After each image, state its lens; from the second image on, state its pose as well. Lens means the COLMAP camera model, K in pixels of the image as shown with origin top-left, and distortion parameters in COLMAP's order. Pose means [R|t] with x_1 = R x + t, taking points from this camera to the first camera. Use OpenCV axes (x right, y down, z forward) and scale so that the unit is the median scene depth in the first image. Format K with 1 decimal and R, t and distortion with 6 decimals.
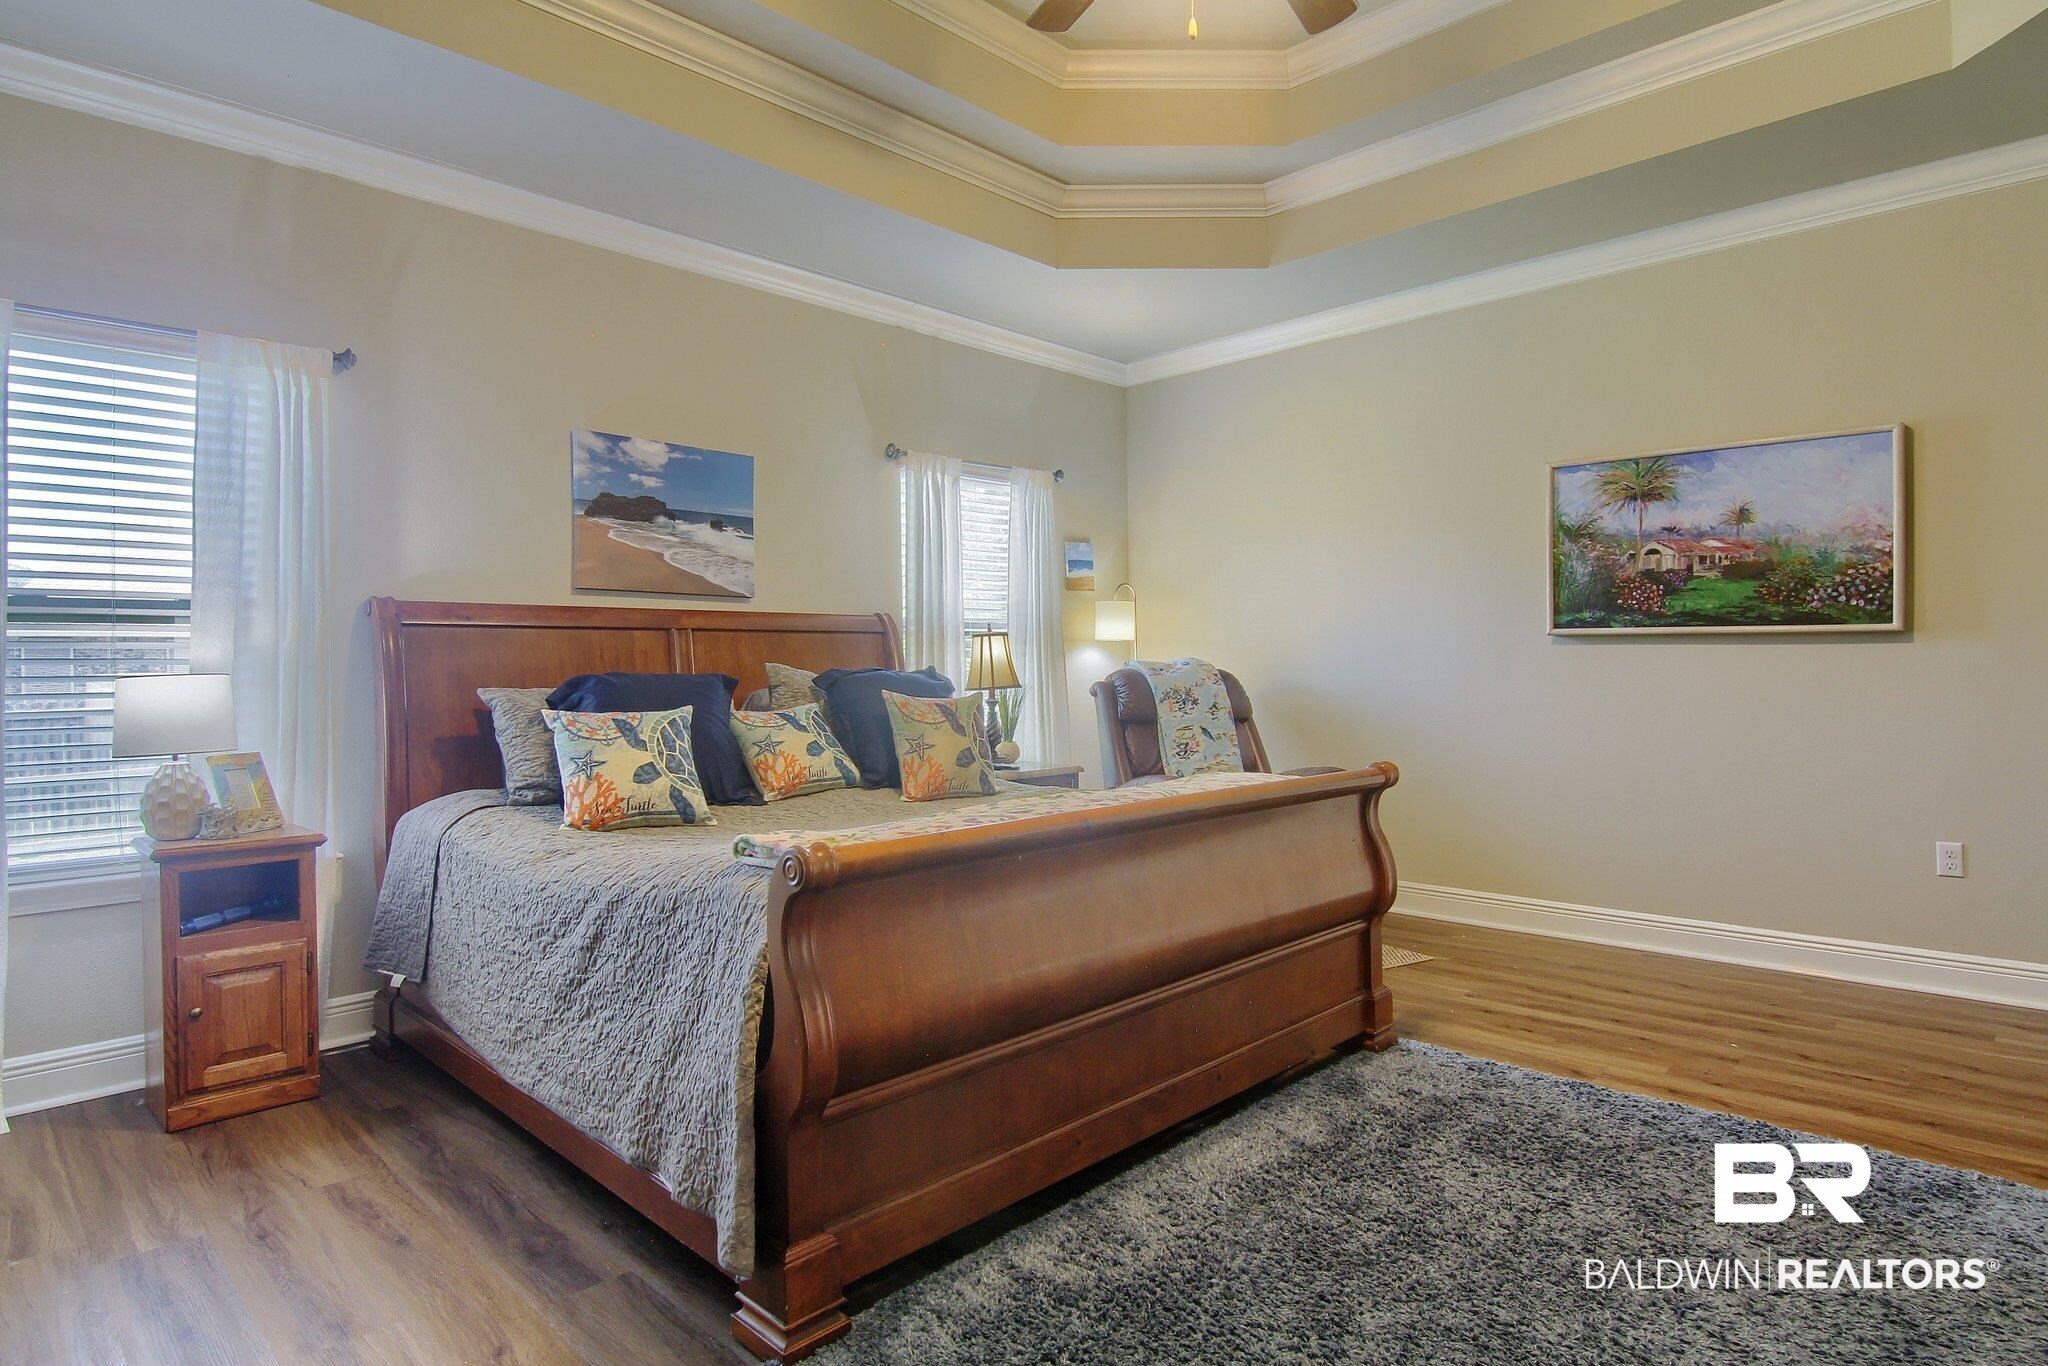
lens RADIAL K [[1121.4, 0, 1028.8], [0, 1121.4, 673.5], [0, 0, 1]] dist [-0.004612, -0.002568]
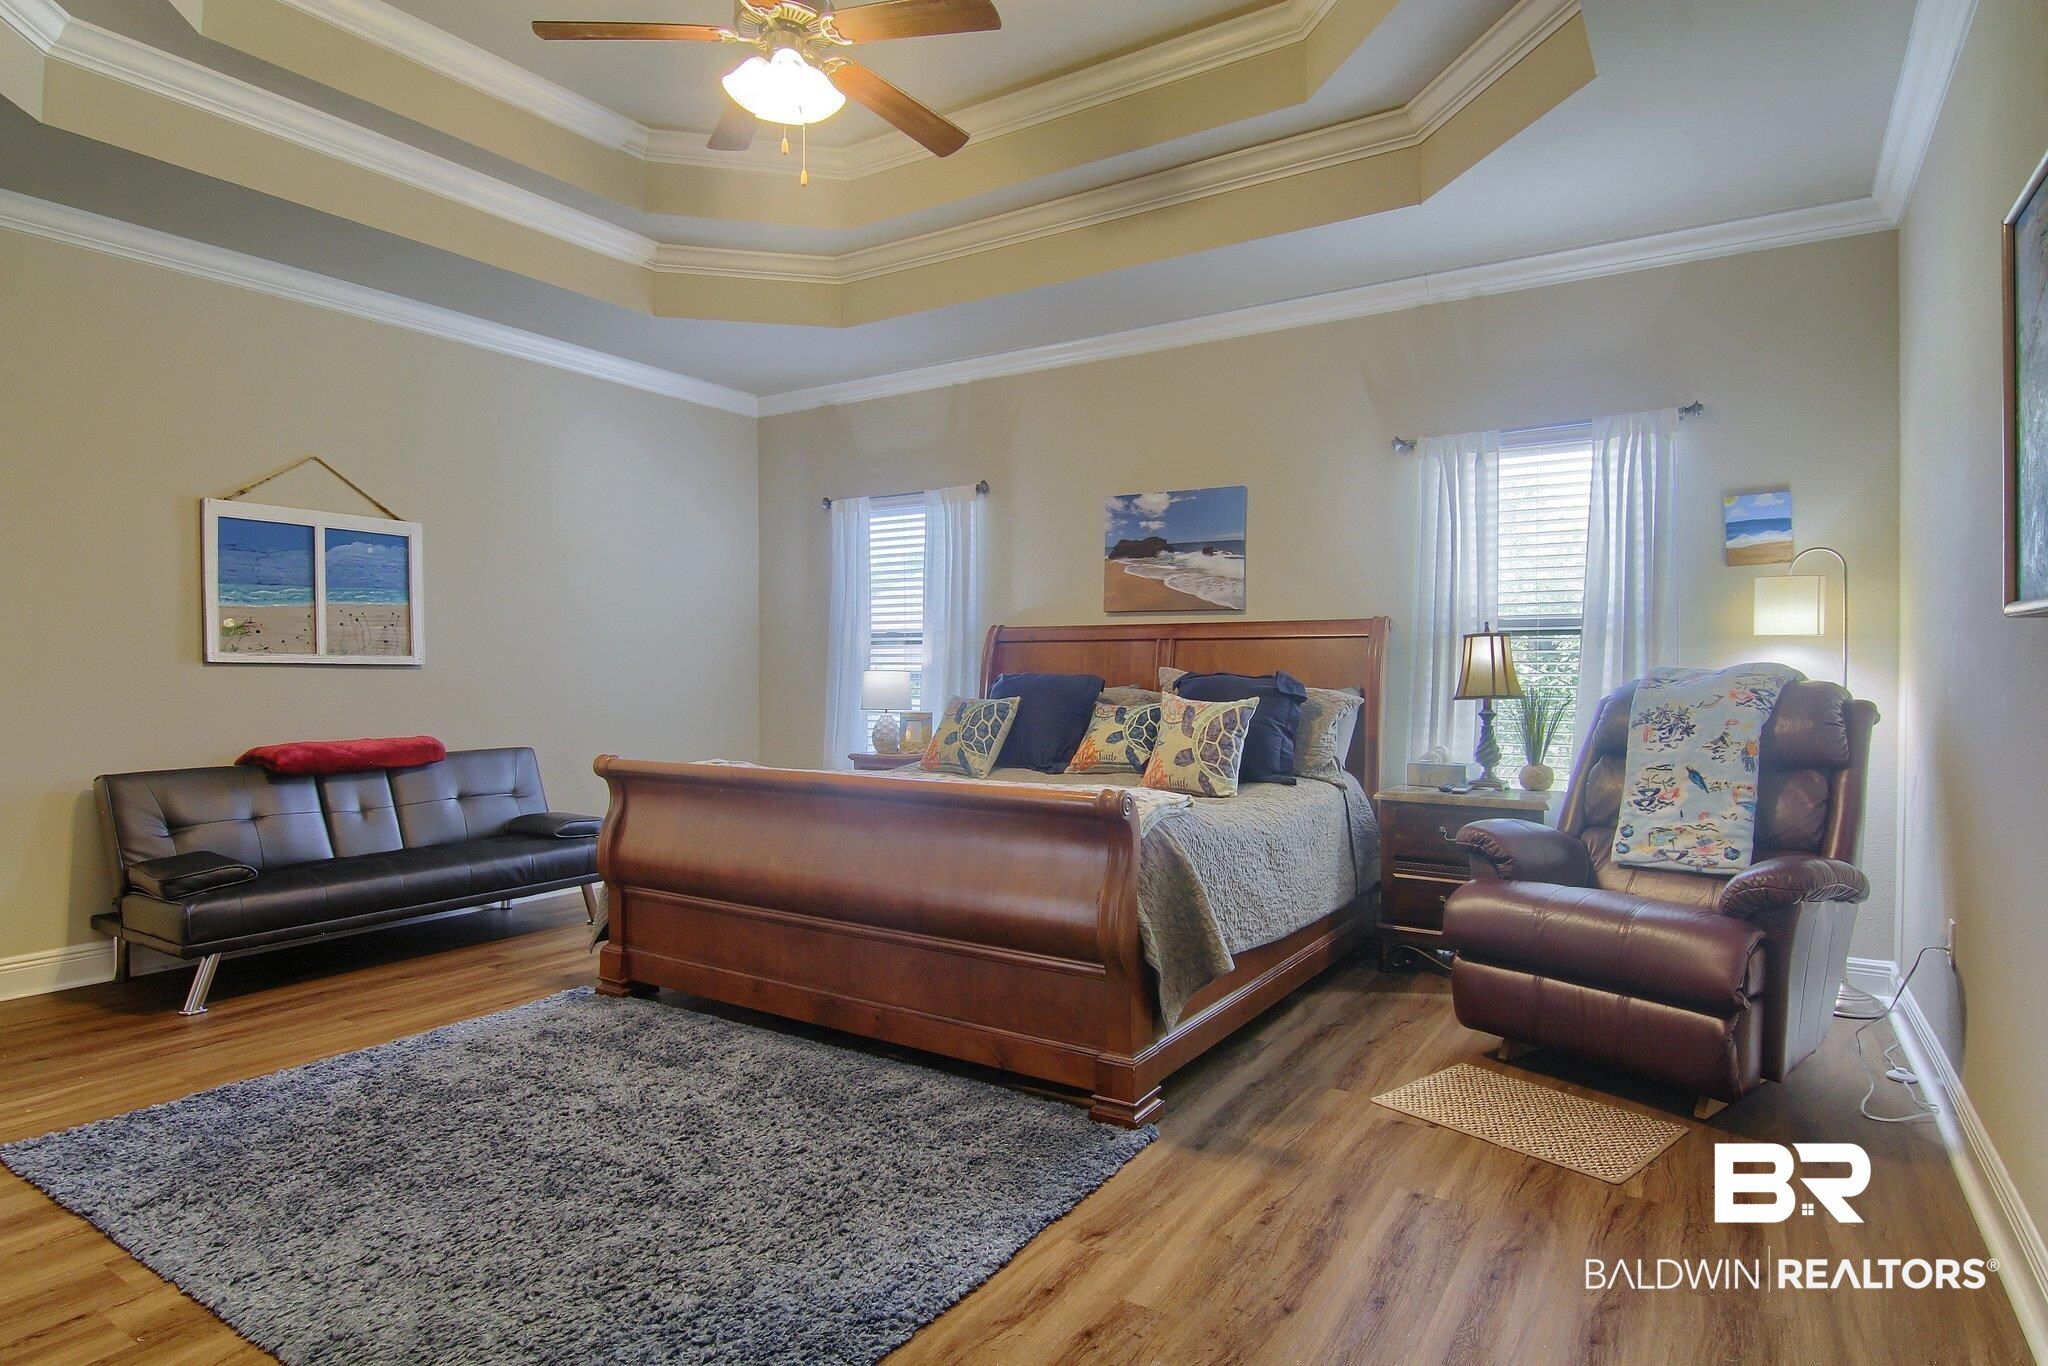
lens RADIAL K [[1121.4, 0, 1026.4], [0, 1121.4, 682.3], [0, 0, 1]] dist [-0.004612, -0.002568]
pose [[0.195361, 0.019324, -0.980541, 0.875524], [-0.012317, 0.999775, 0.017249, -0.011452], [0.980654, 0.008708, 0.195555, 0.593375]]
